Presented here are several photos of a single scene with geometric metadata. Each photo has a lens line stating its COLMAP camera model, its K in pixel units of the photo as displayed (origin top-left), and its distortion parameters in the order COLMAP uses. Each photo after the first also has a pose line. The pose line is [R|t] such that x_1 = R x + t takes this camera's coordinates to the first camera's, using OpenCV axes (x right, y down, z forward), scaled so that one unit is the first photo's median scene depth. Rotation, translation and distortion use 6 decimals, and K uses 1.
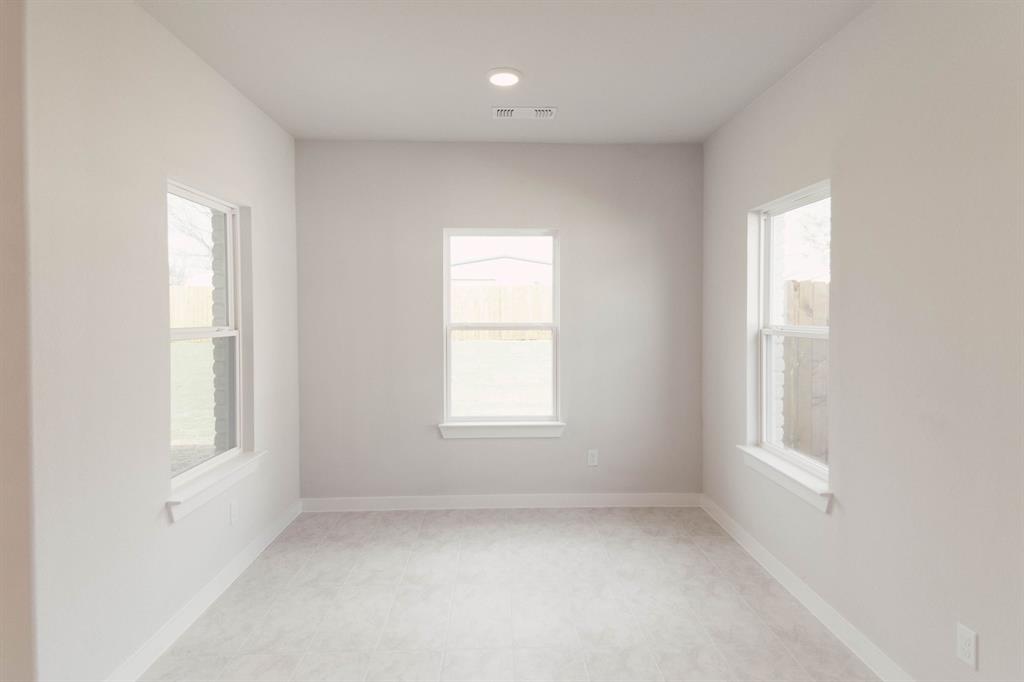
lens RADIAL K [[578.2, 0, 504.7], [0, 578.2, 332.3], [0, 0, 1]] dist [0.030369, -0.018298]
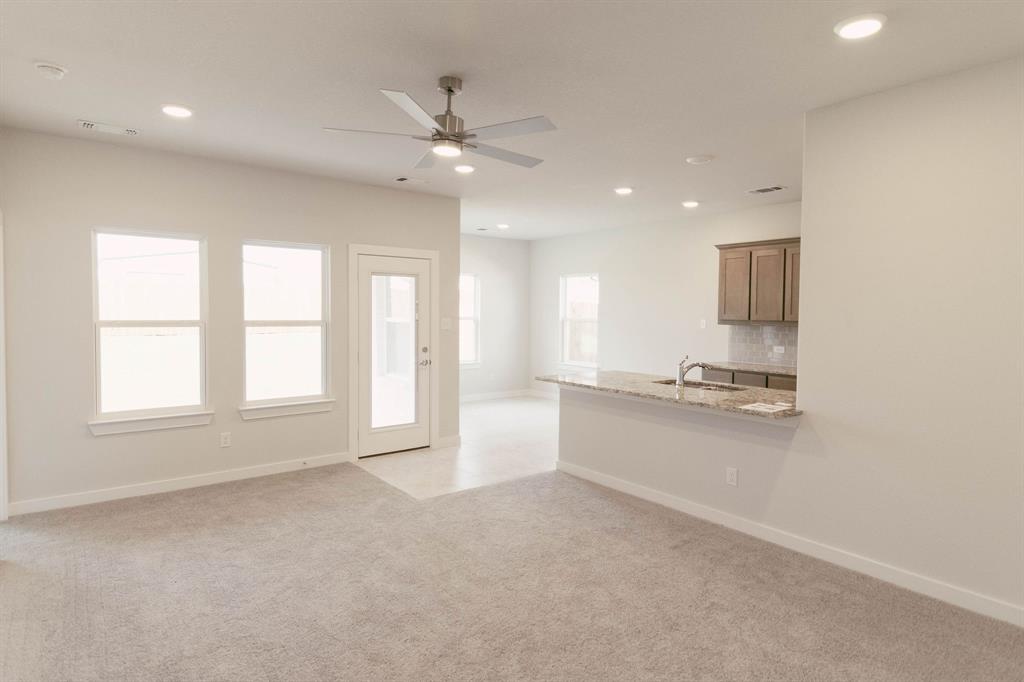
lens RADIAL K [[578.2, 0, 504.7], [0, 578.2, 332.3], [0, 0, 1]] dist [0.030369, -0.018298]
pose [[0.809633, -0.014326, 0.586762, -1.163615], [0.010663, 0.999896, 0.009700, 0.025868], [-0.586840, -0.001597, 0.809702, -0.873014]]
